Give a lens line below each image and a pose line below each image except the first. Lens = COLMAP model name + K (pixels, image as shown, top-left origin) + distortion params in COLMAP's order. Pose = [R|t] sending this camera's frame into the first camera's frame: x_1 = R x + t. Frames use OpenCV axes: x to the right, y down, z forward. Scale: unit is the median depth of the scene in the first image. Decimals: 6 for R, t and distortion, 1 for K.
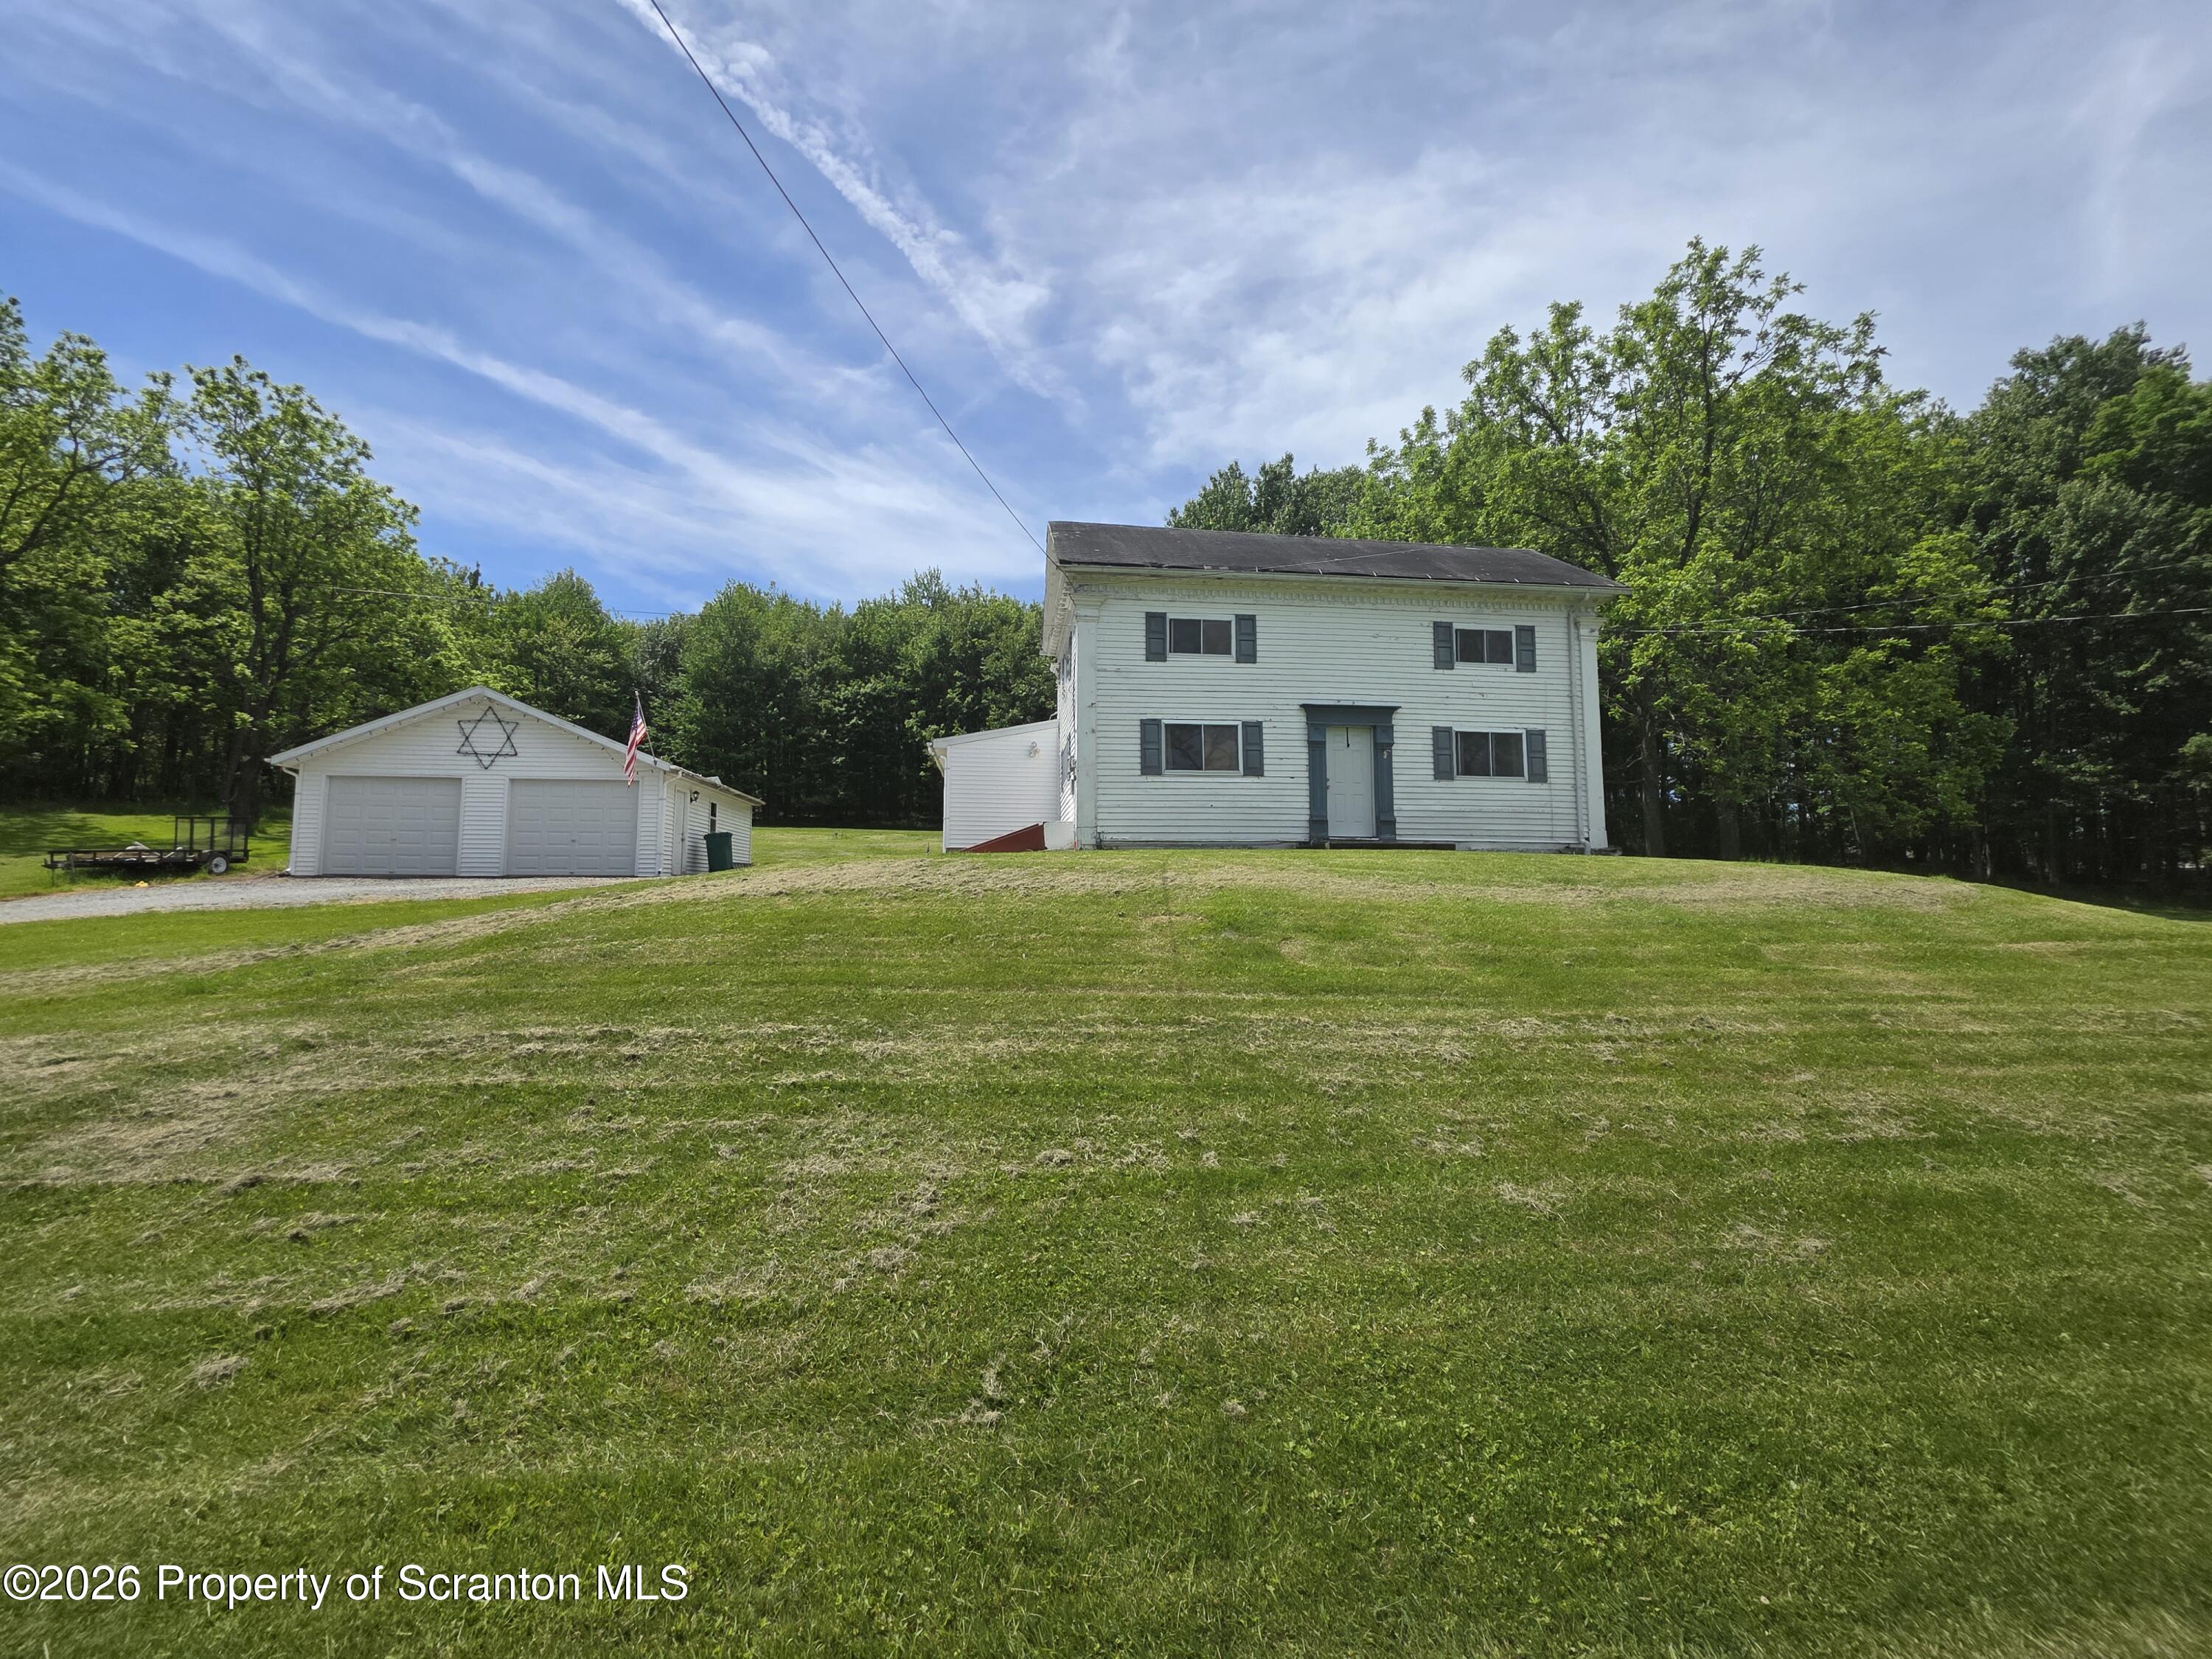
lens RADIAL K [[884.6, 0, 1109.1], [0, 884.6, 822.7], [0, 0, 1]] dist [0.000766, -0.000117]
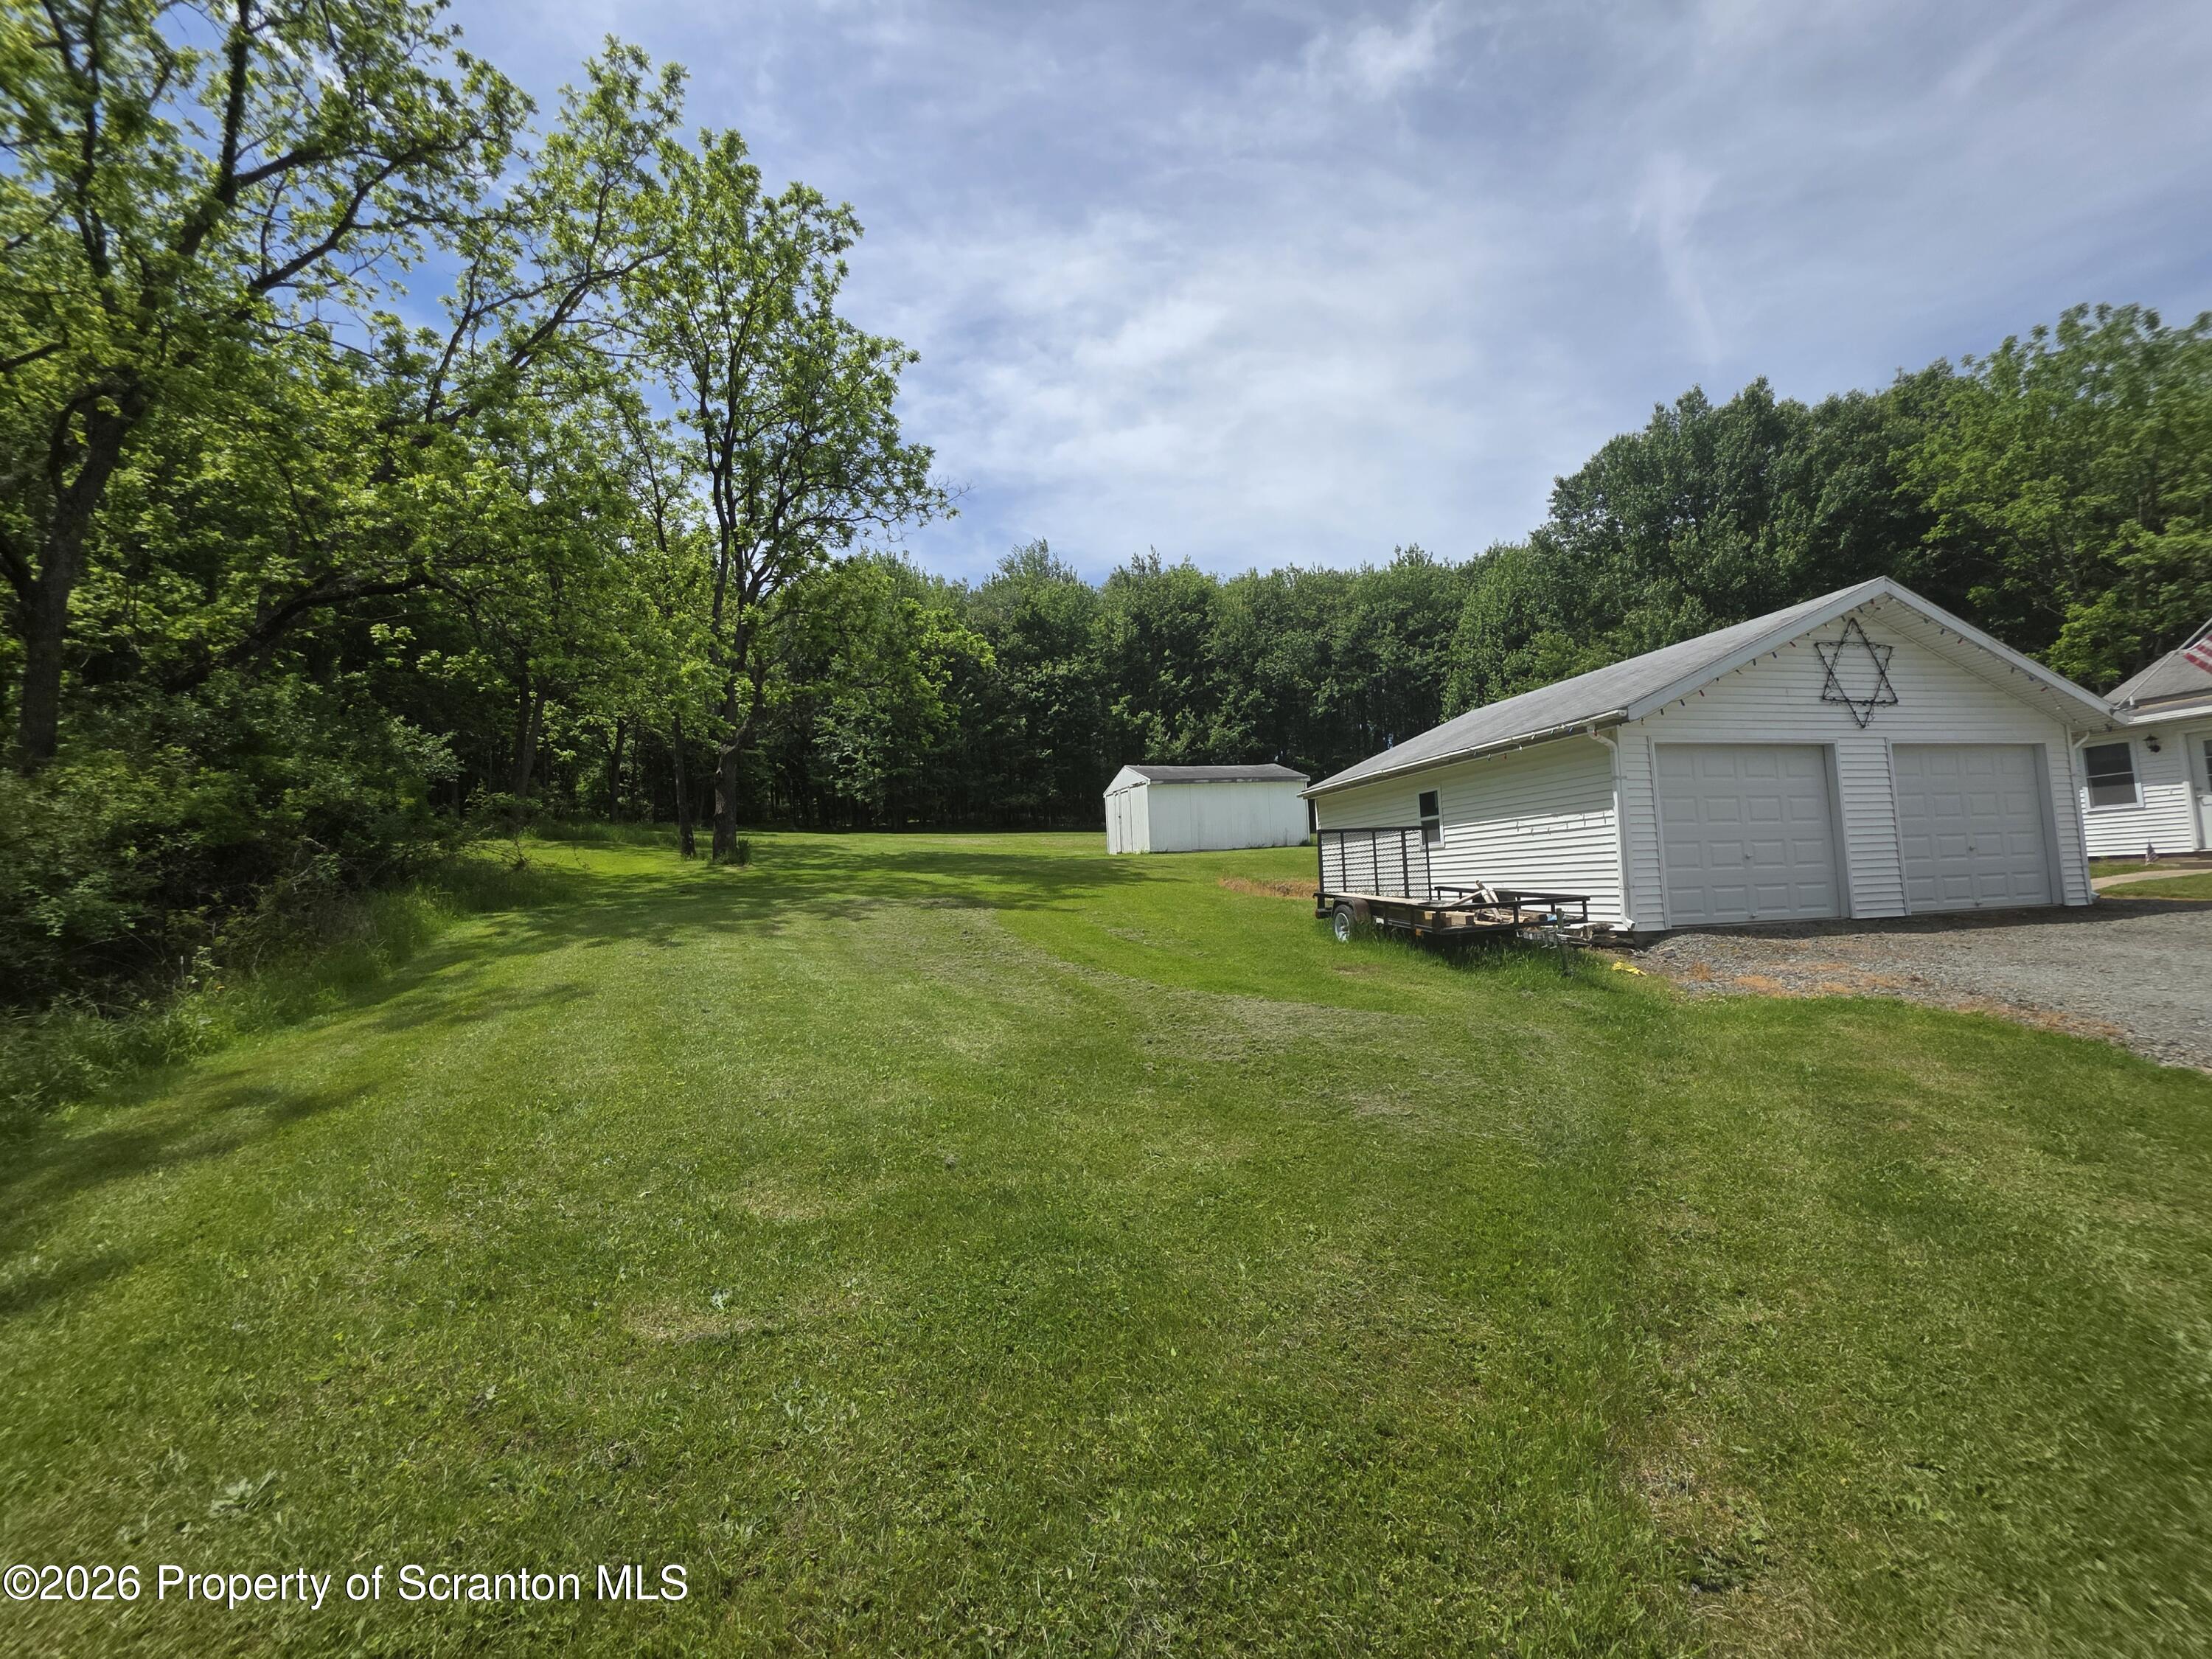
lens RADIAL K [[884.6, 0, 1109.1], [0, 884.6, 822.7], [0, 0, 1]] dist [0.000766, -0.000117]
pose [[0.990969, -0.030010, 0.130688, -1.248088], [0.029859, 0.999549, 0.003121, -0.015868], [-0.130723, 0.000810, 0.991419, 0.496418]]
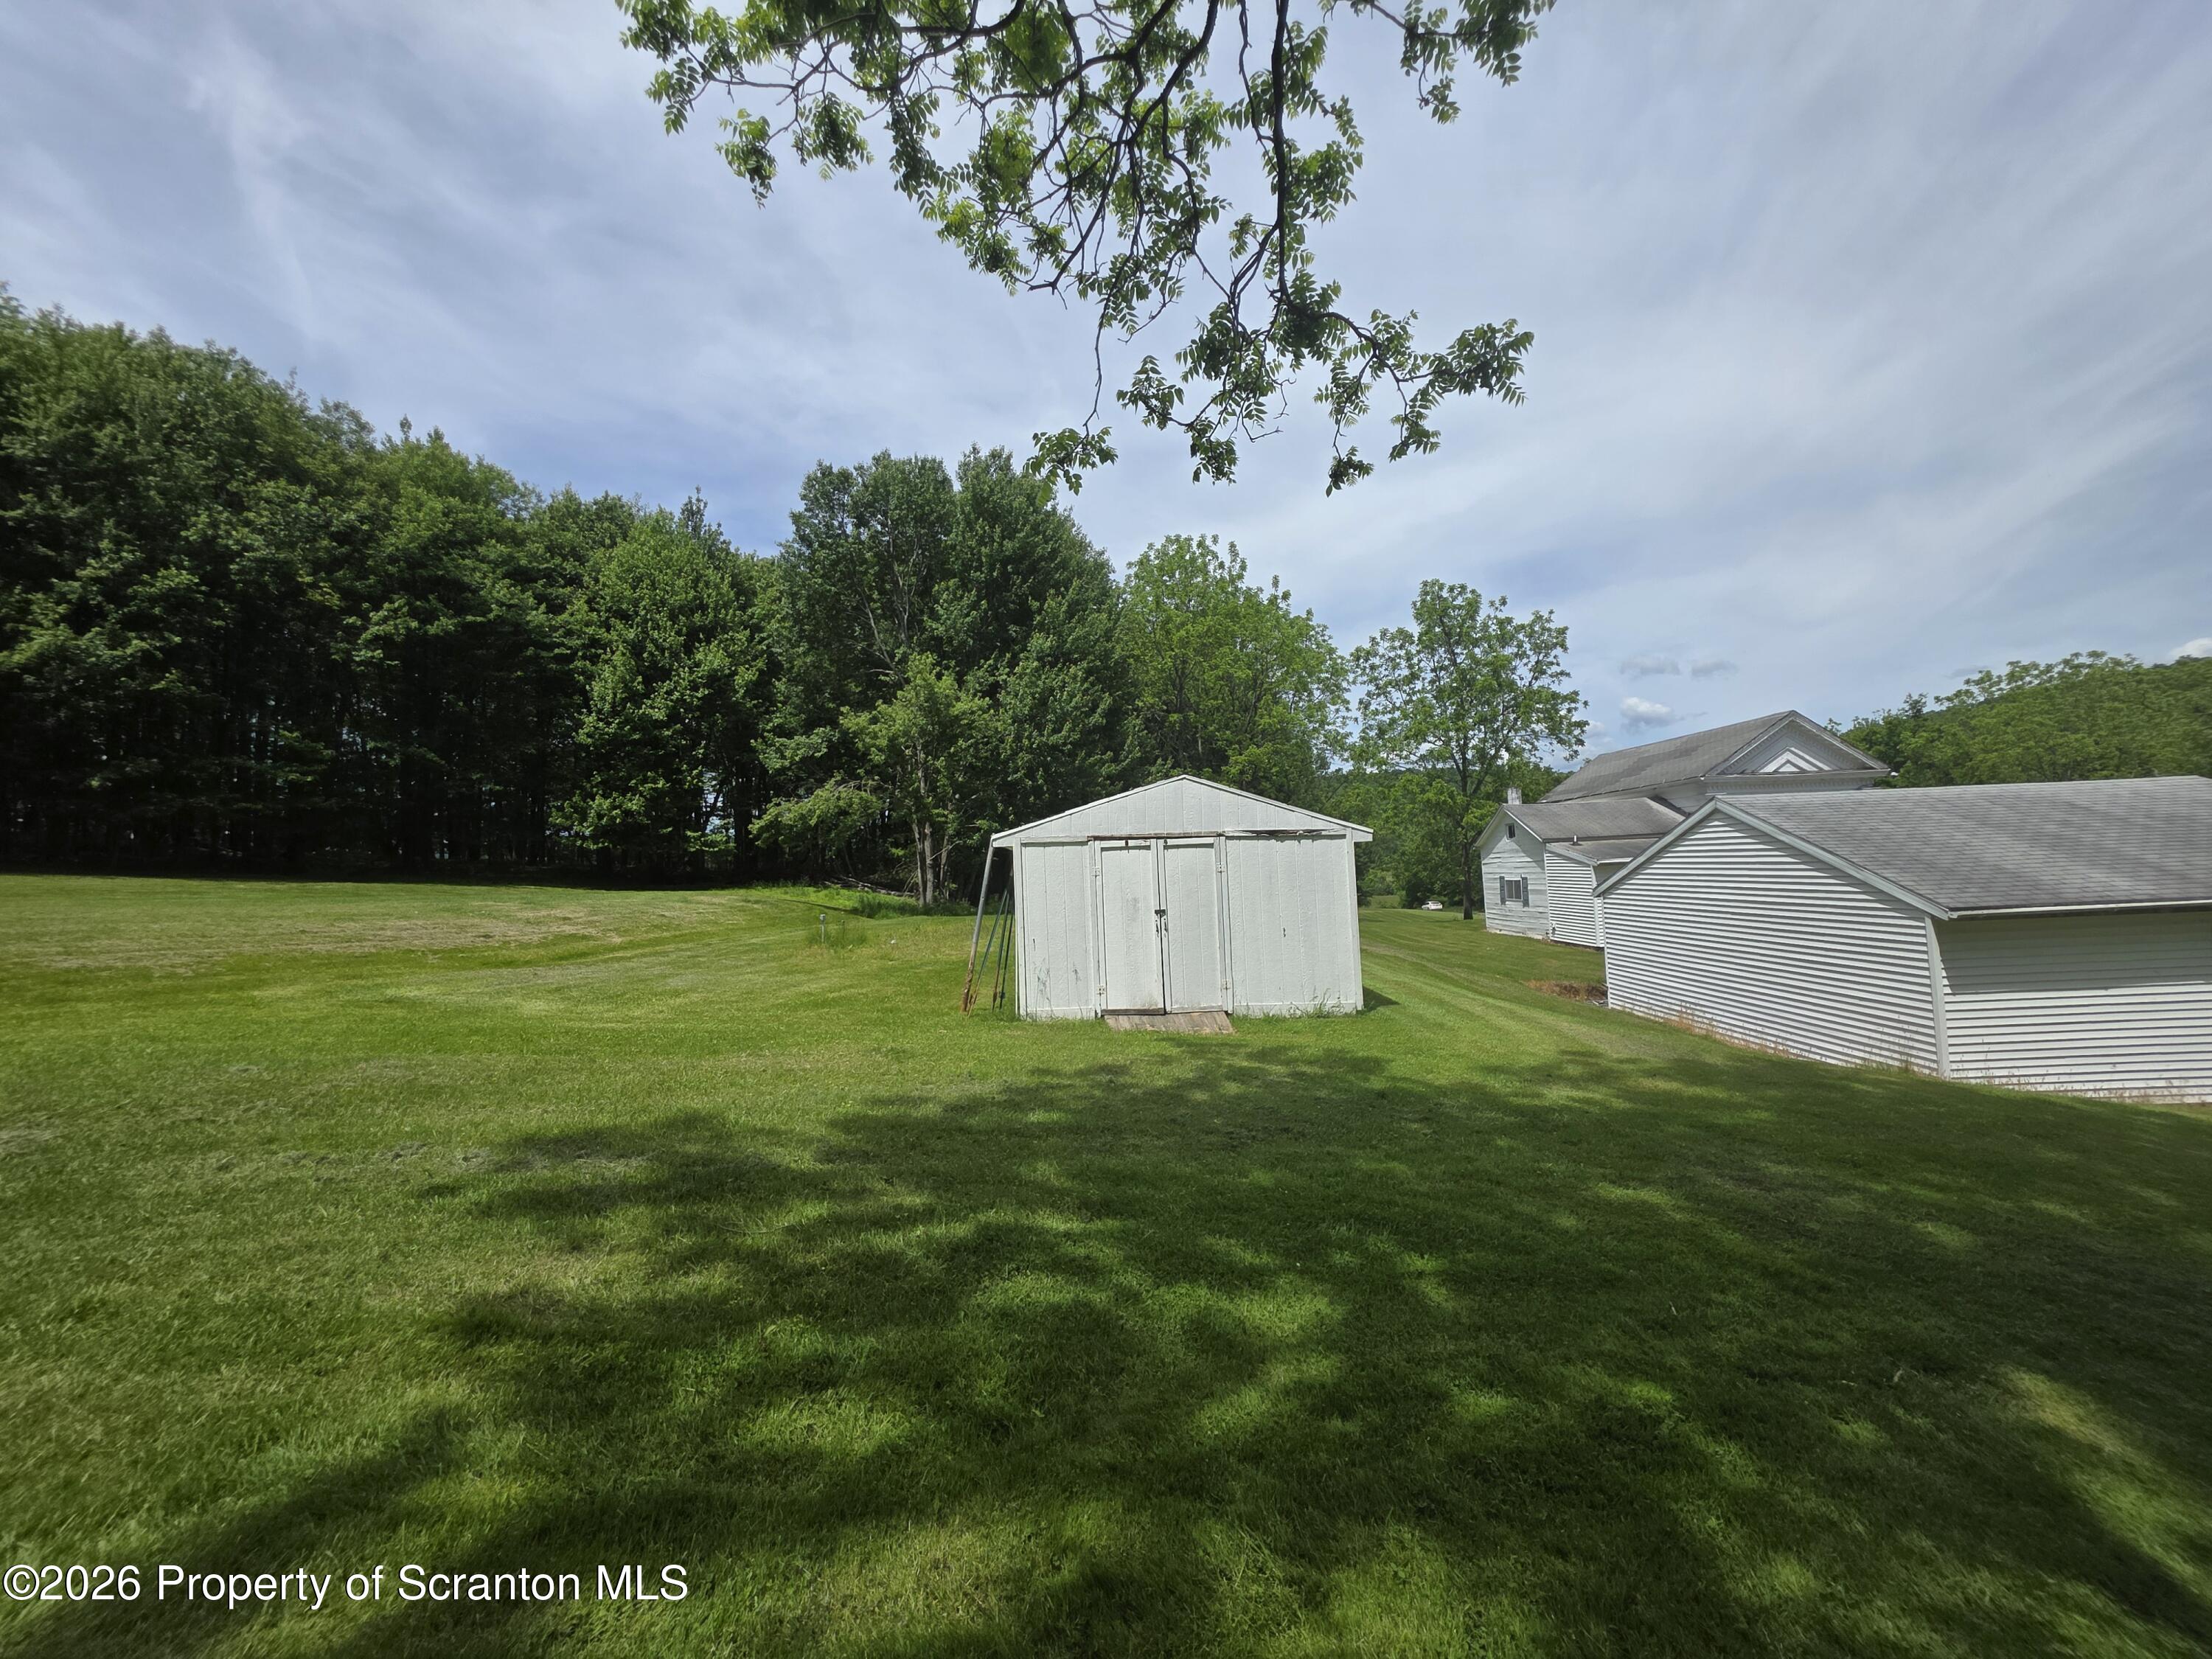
lens RADIAL K [[884.6, 0, 1109.1], [0, 884.6, 822.7], [0, 0, 1]] dist [0.000766, -0.000117]
pose [[0.127163, 0.042696, 0.990962, -1.530119], [-0.039451, 0.998500, -0.037959, -0.048663], [-0.991097, -0.034268, 0.128657, 1.748675]]
